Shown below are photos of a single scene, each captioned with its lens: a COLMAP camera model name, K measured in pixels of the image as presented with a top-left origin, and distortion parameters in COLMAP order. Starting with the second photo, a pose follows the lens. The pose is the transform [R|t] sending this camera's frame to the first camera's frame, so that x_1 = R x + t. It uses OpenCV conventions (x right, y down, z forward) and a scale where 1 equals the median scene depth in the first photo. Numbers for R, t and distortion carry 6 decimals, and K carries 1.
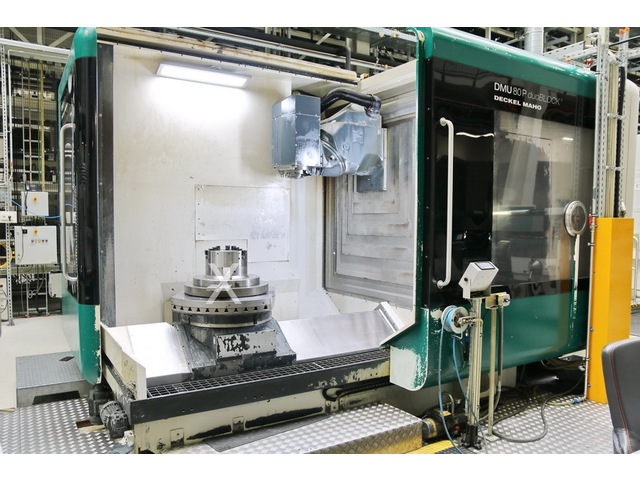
lens RADIAL K [[502.3, 0, 319.5], [0, 502.3, 250.1], [0, 0, 1]] dist [-0.120914, 0.112072]
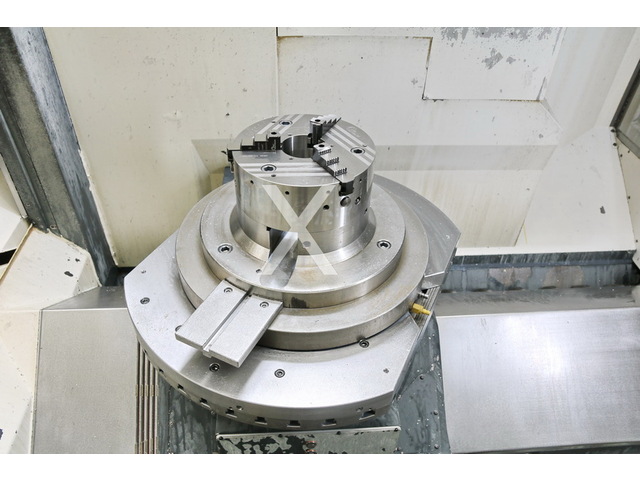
lens RADIAL K [[502.3, 0, 319.5], [0, 502.3, 250.1], [0, 0, 1]] dist [-0.120914, 0.112072]
pose [[0.884328, 0.322769, -0.337319, -0.054126], [-0.052371, 0.786539, 0.615316, -0.120986], [0.463920, -0.526475, 0.712462, 0.696864]]
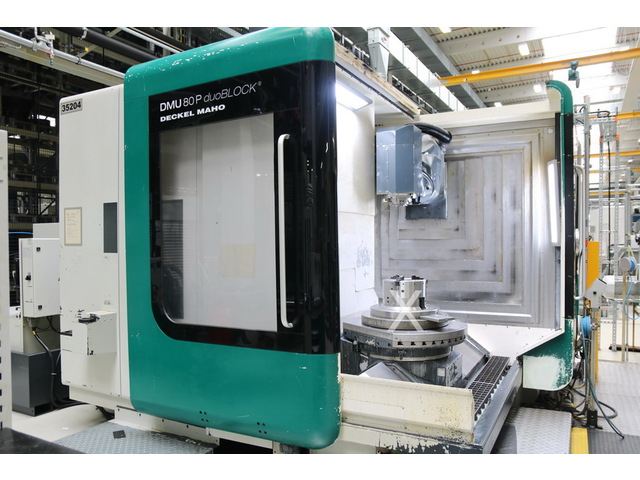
lens RADIAL K [[502.3, 0, 319.5], [0, 502.3, 250.1], [0, 0, 1]] dist [-0.120914, 0.112072]
pose [[0.866490, -0.019197, 0.498824, -0.741133], [0.038511, 0.998853, -0.028457, -0.033060], [-0.497706, 0.043869, 0.866236, 0.217111]]
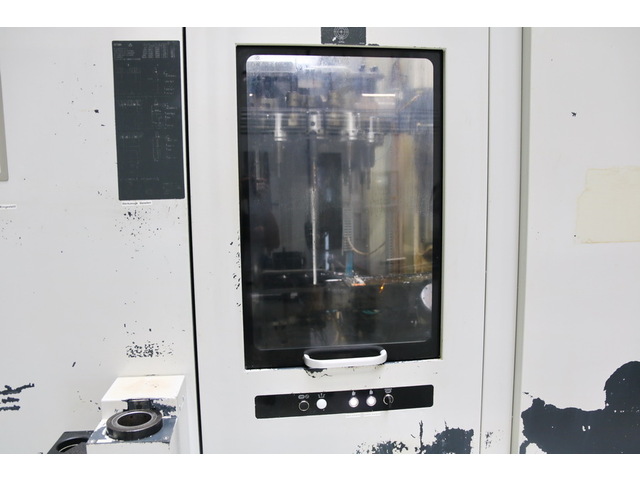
lens RADIAL K [[497.4, 0, 320.2], [0, 497.4, 249.1], [0, 0, 1]] dist [-0.127330, 0.110313]
pose [[0.433056, -0.119920, 0.893354, -0.846514], [0.074679, 0.992476, 0.097024, -0.061283], [-0.898268, 0.024698, 0.438753, 1.017608]]
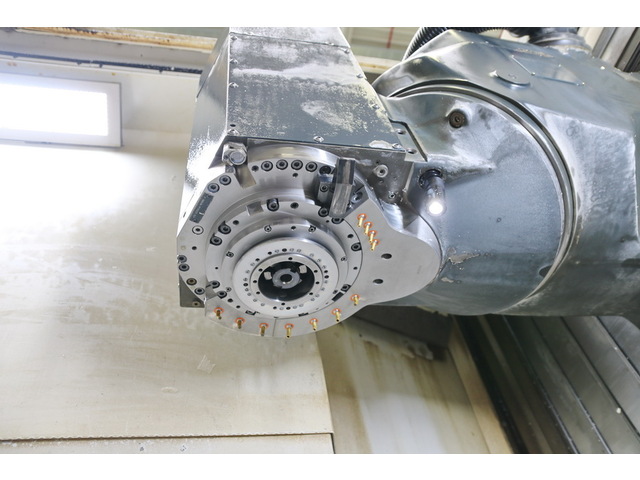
lens RADIAL K [[493.6, 0, 321.9], [0, 493.6, 248.6], [0, 0, 1]] dist [-0.130321, 0.110979]
pose [[0.917057, -0.370985, -0.146207, -0.012838], [0.119838, 0.606117, -0.786296, -0.028999], [0.380323, 0.703557, 0.600302, 0.960449]]
